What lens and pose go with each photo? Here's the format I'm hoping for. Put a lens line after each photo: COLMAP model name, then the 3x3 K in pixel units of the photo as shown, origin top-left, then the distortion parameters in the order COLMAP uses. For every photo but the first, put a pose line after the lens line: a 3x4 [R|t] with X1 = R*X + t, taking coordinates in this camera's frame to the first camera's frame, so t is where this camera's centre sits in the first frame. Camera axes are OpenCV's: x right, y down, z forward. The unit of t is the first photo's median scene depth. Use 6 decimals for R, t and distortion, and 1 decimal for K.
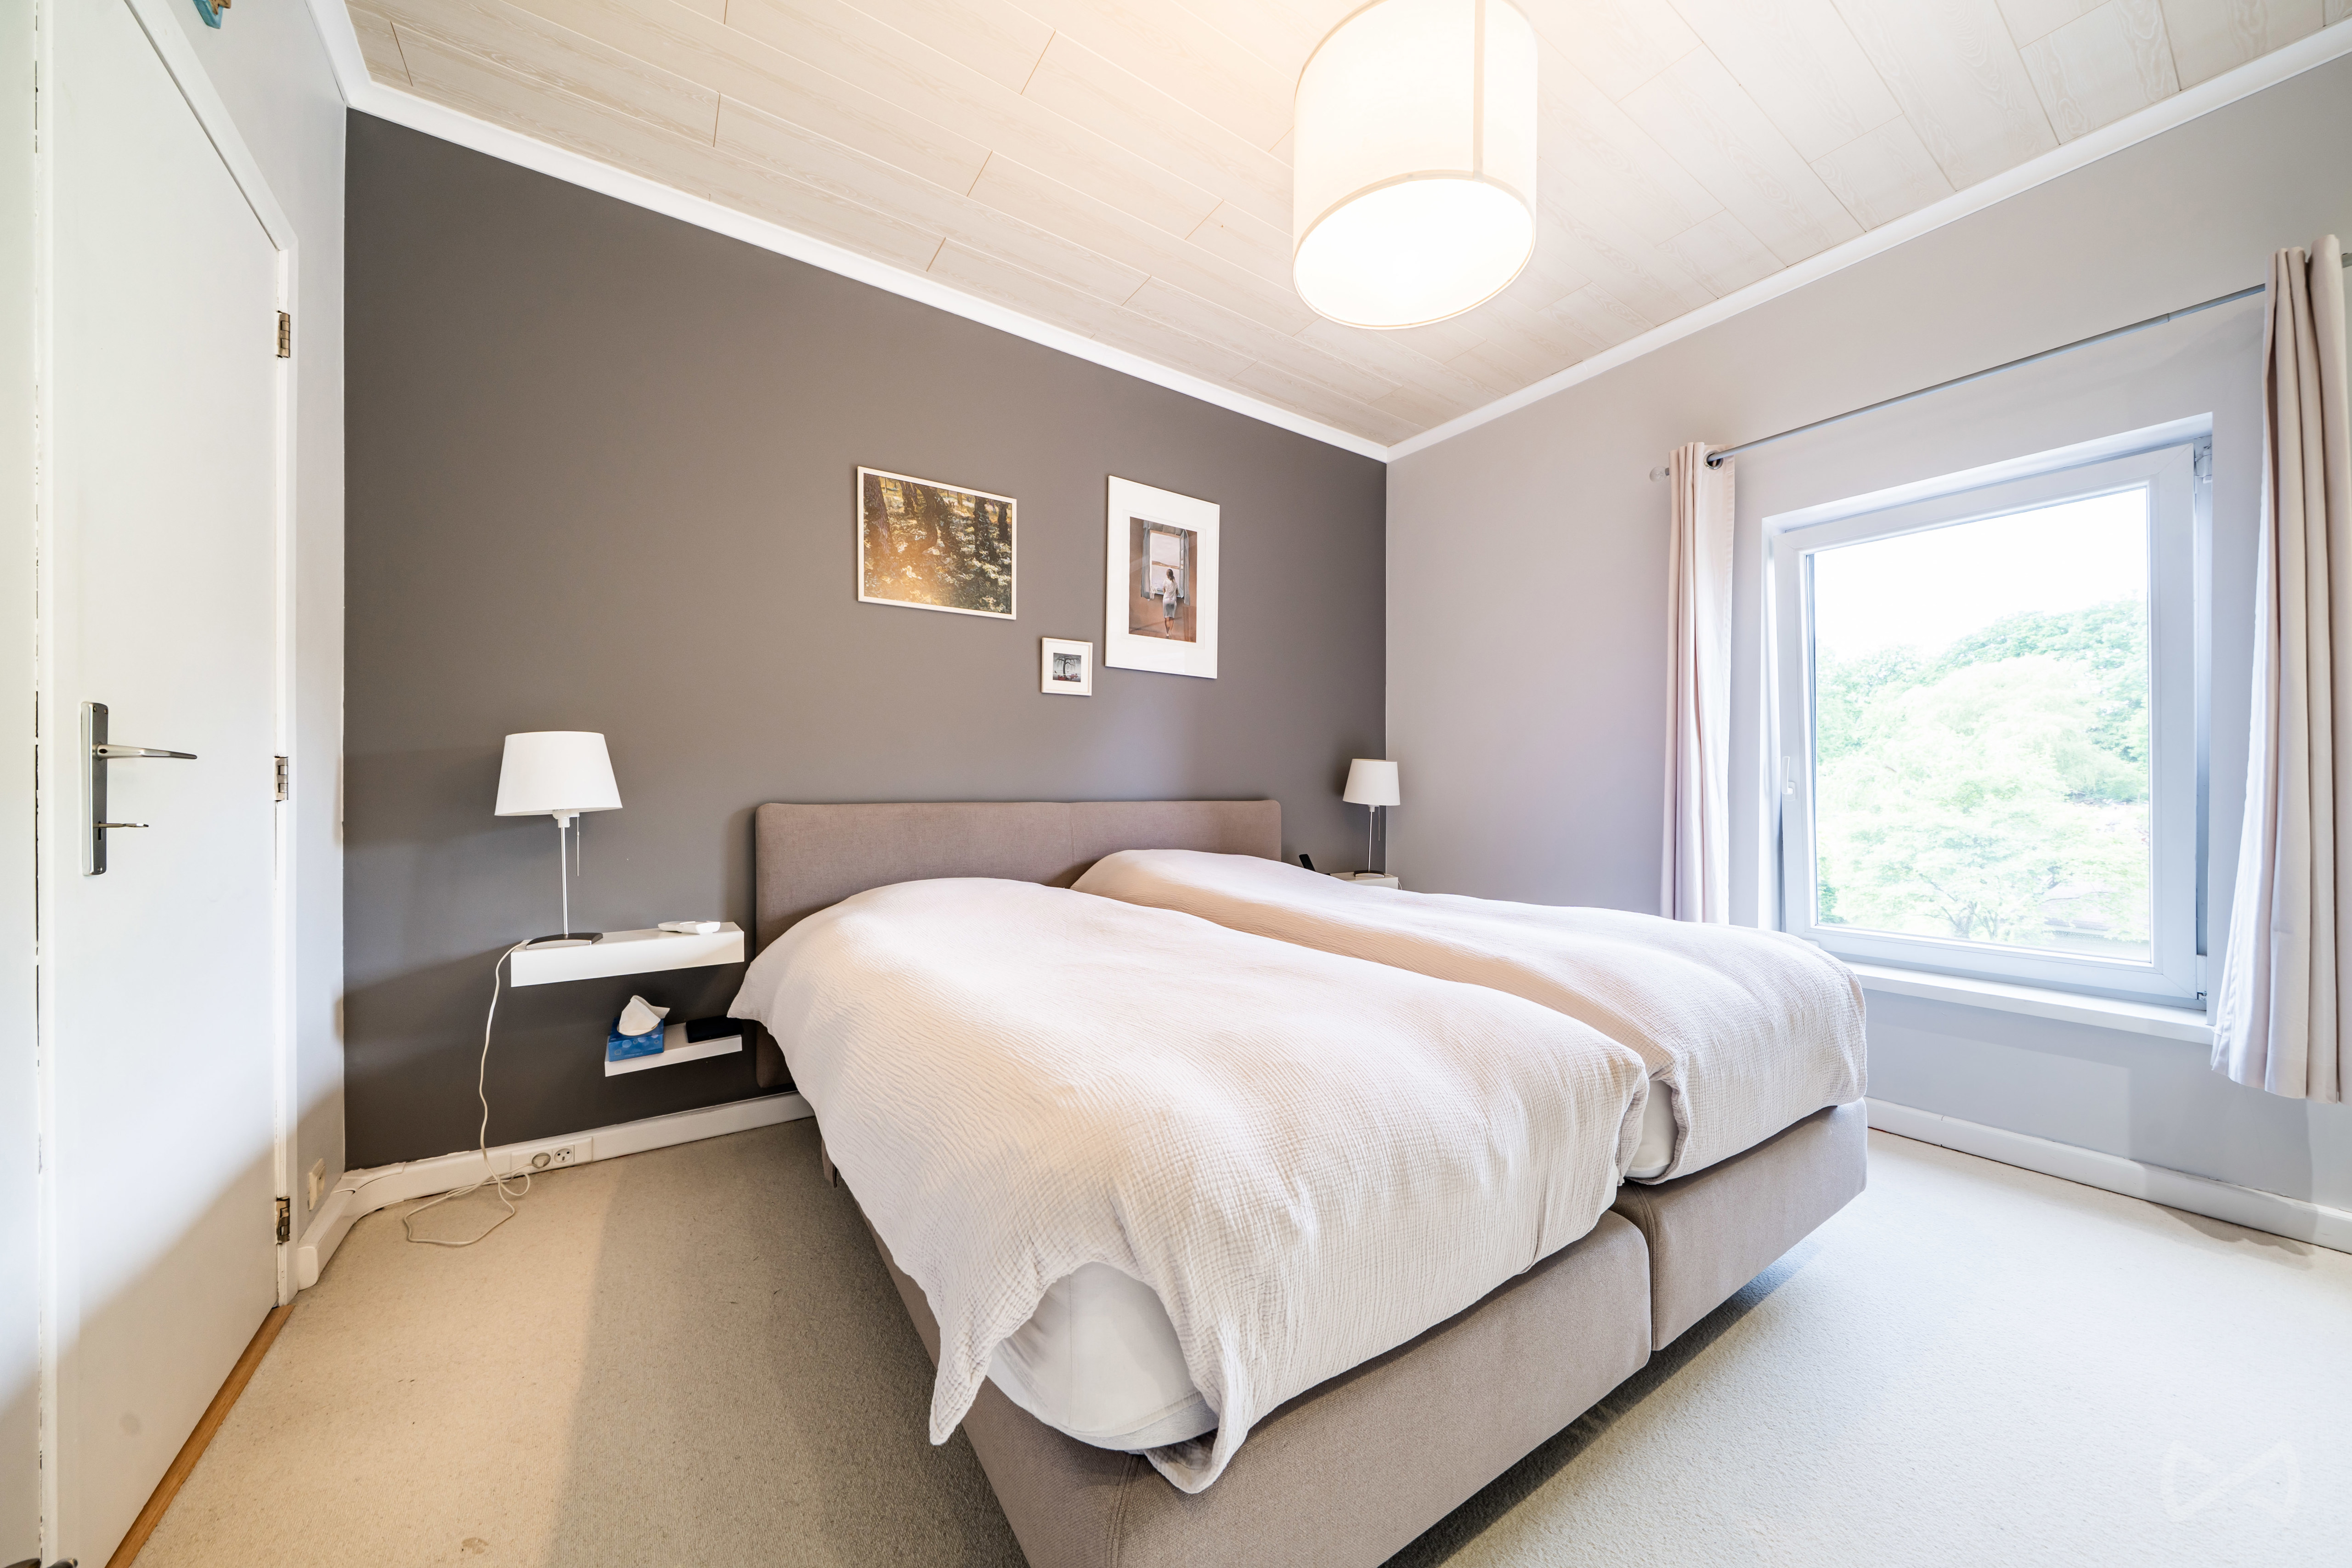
lens RADIAL K [[802.2, 0, 1187.5], [0, 802.2, 793.1], [0, 0, 1]] dist [-0.005387, 0.000523]
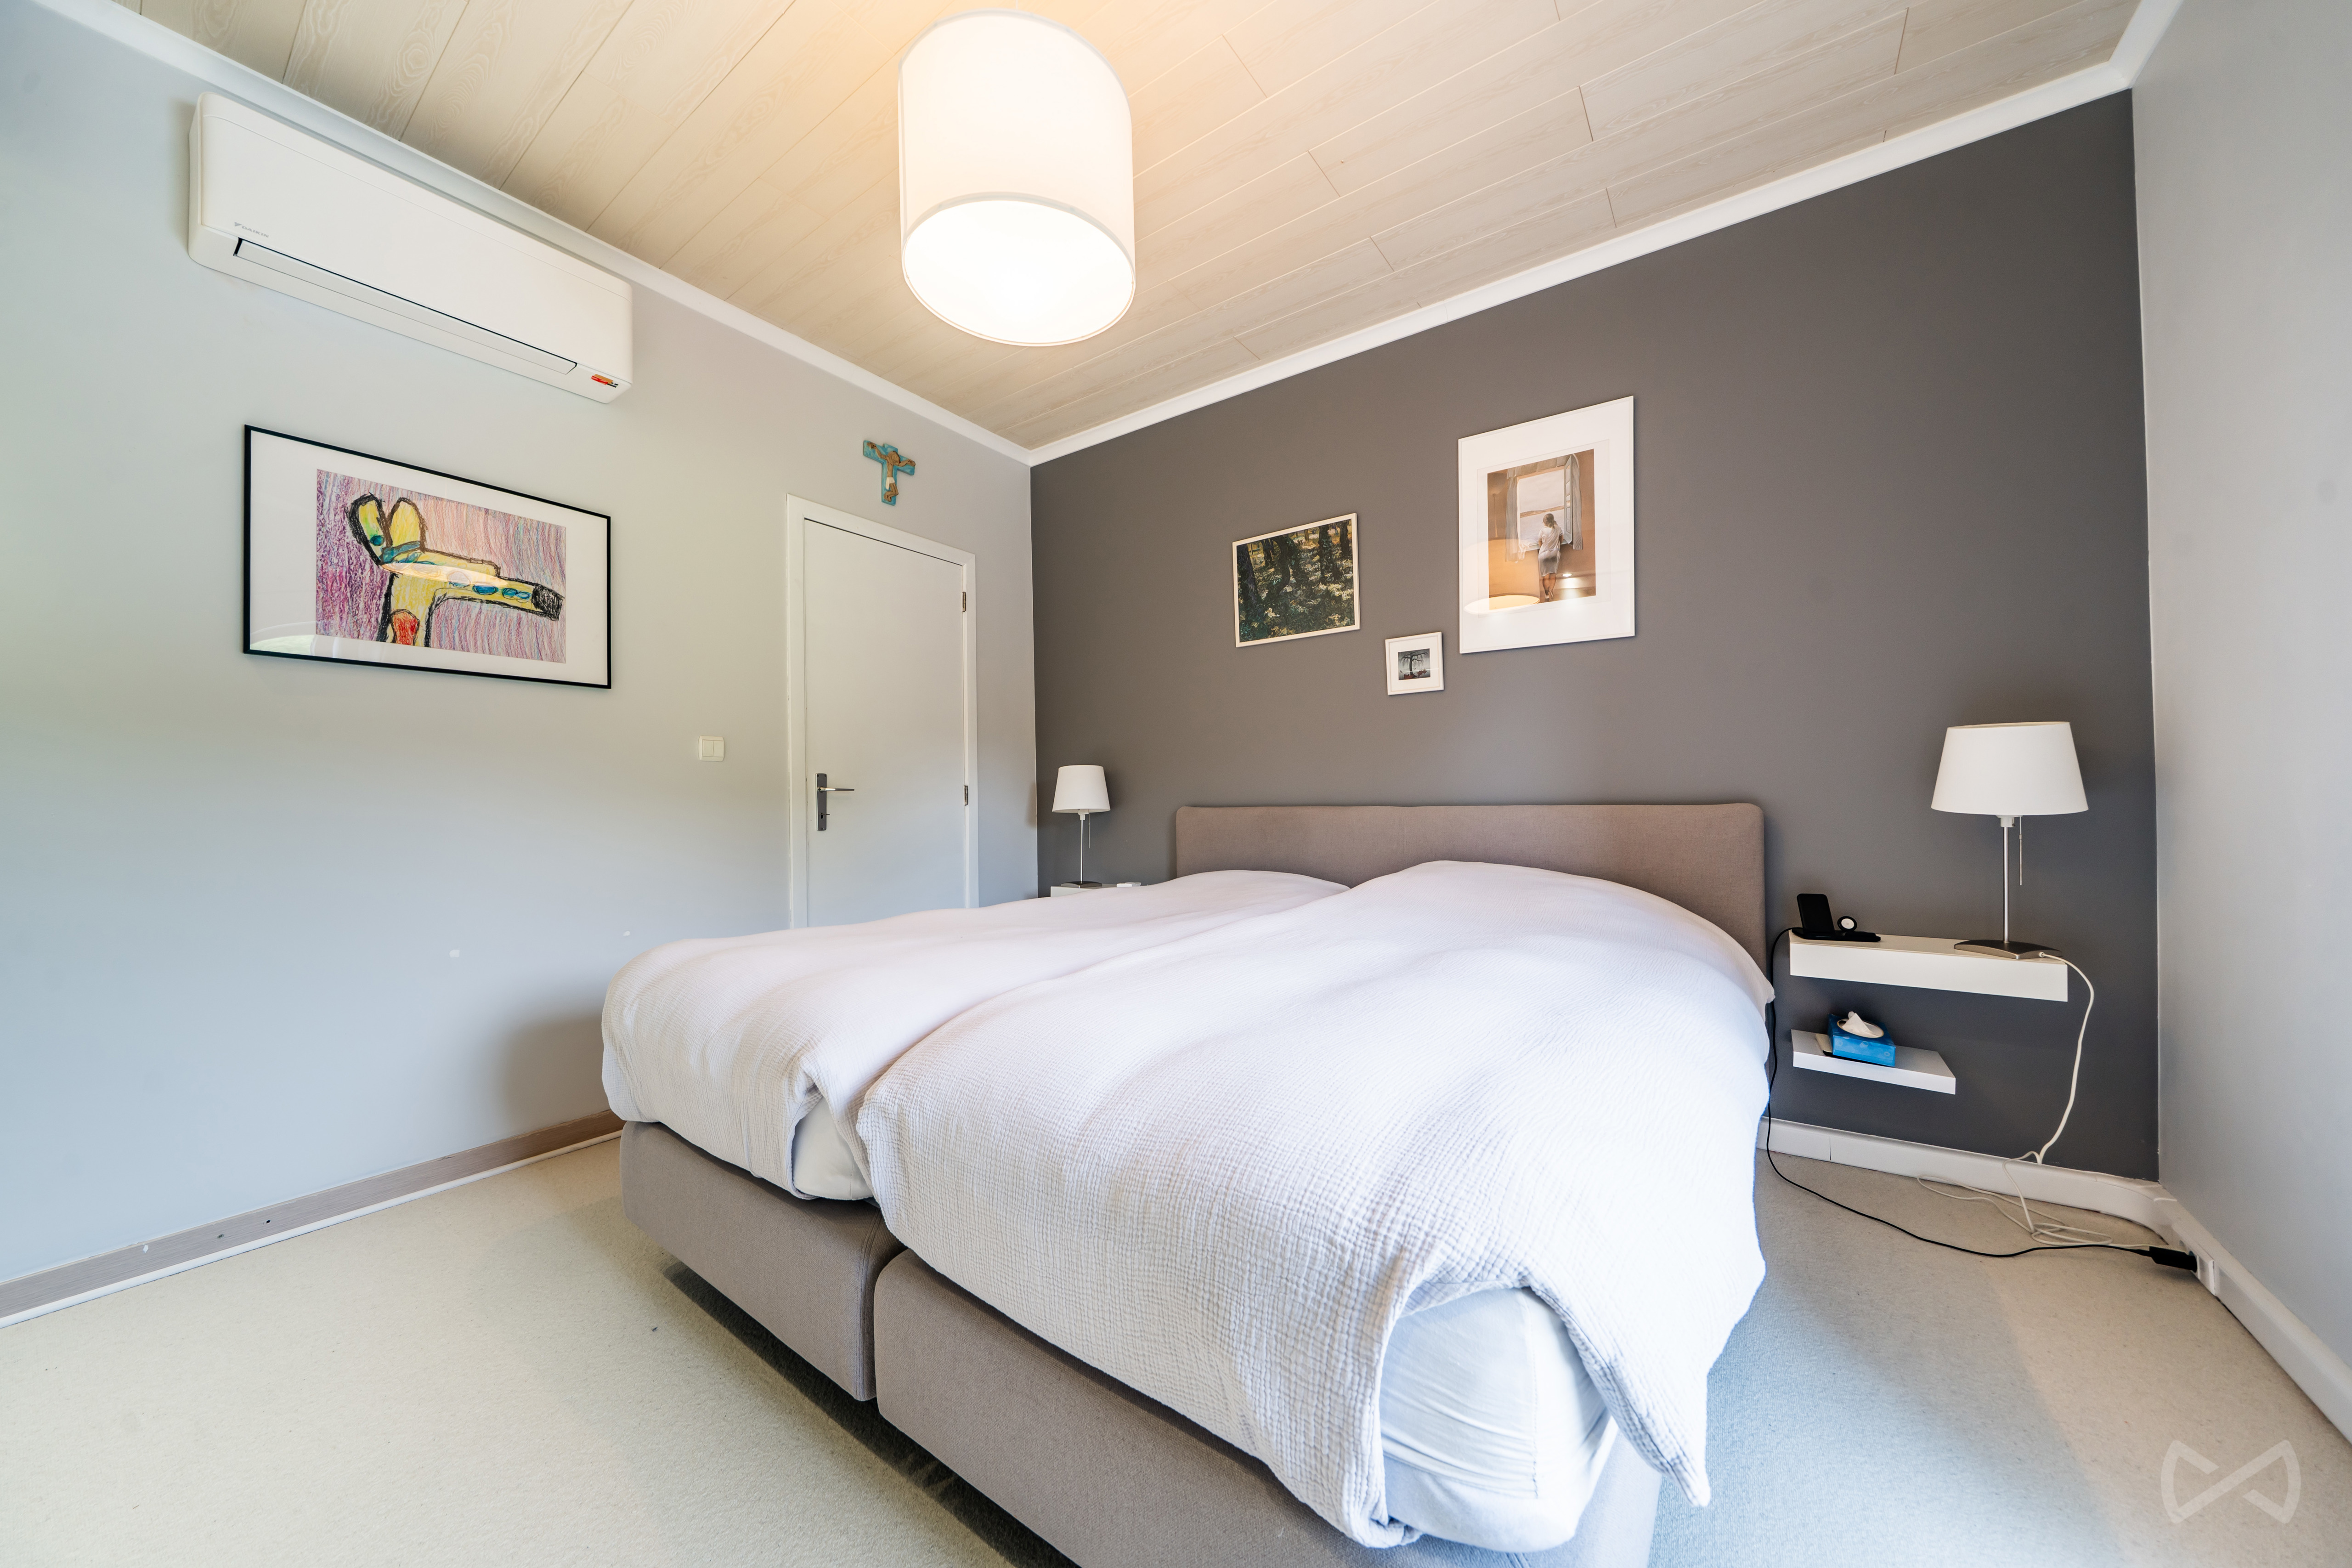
lens RADIAL K [[801.8, 0, 1185.3], [0, 801.8, 790.6], [0, 0, 1]] dist [-0.005424, 0.000468]
pose [[0.345299, -0.014255, -0.938384, 0.678809], [0.012955, 0.999862, -0.010422, -0.000779], [0.938403, -0.008558, 0.345436, 0.437327]]
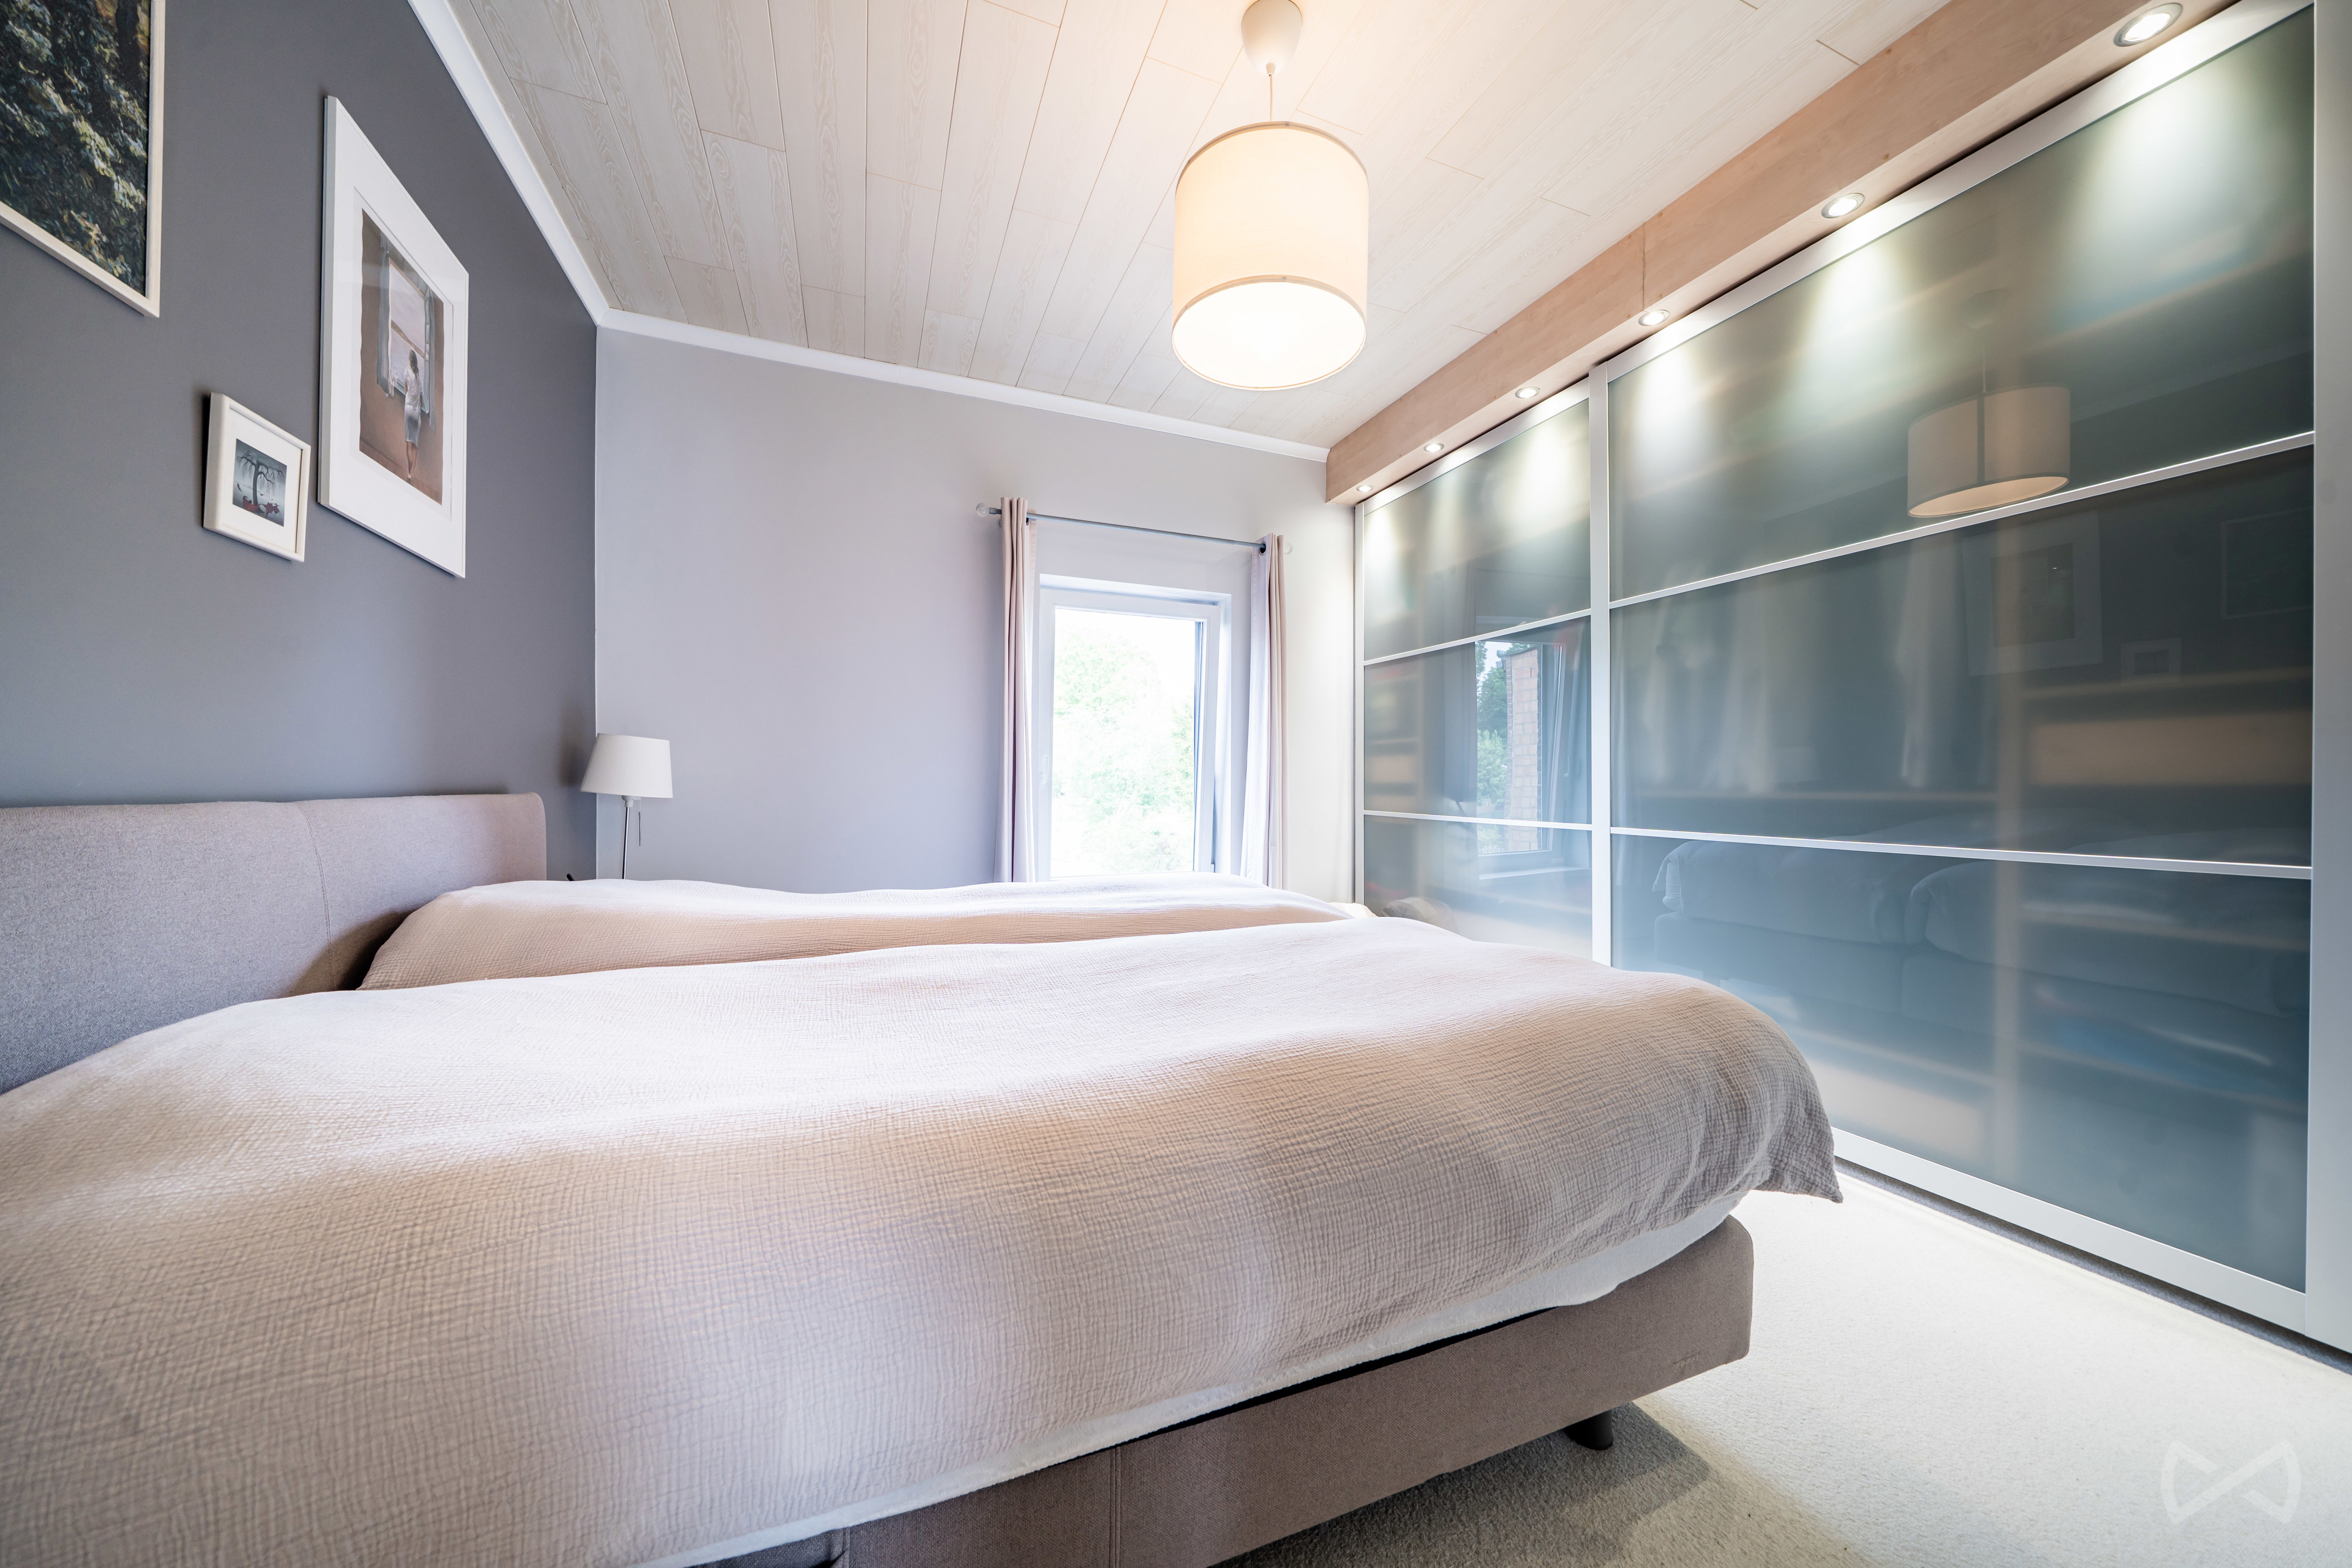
lens RADIAL K [[801.8, 0, 1185.3], [0, 801.8, 790.6], [0, 0, 1]] dist [-0.005424, 0.000468]
pose [[0.210998, -0.008367, 0.977451, -0.482165], [-0.001360, 0.999960, 0.008854, 0.000715], [-0.977485, -0.003197, 0.210979, 0.456372]]
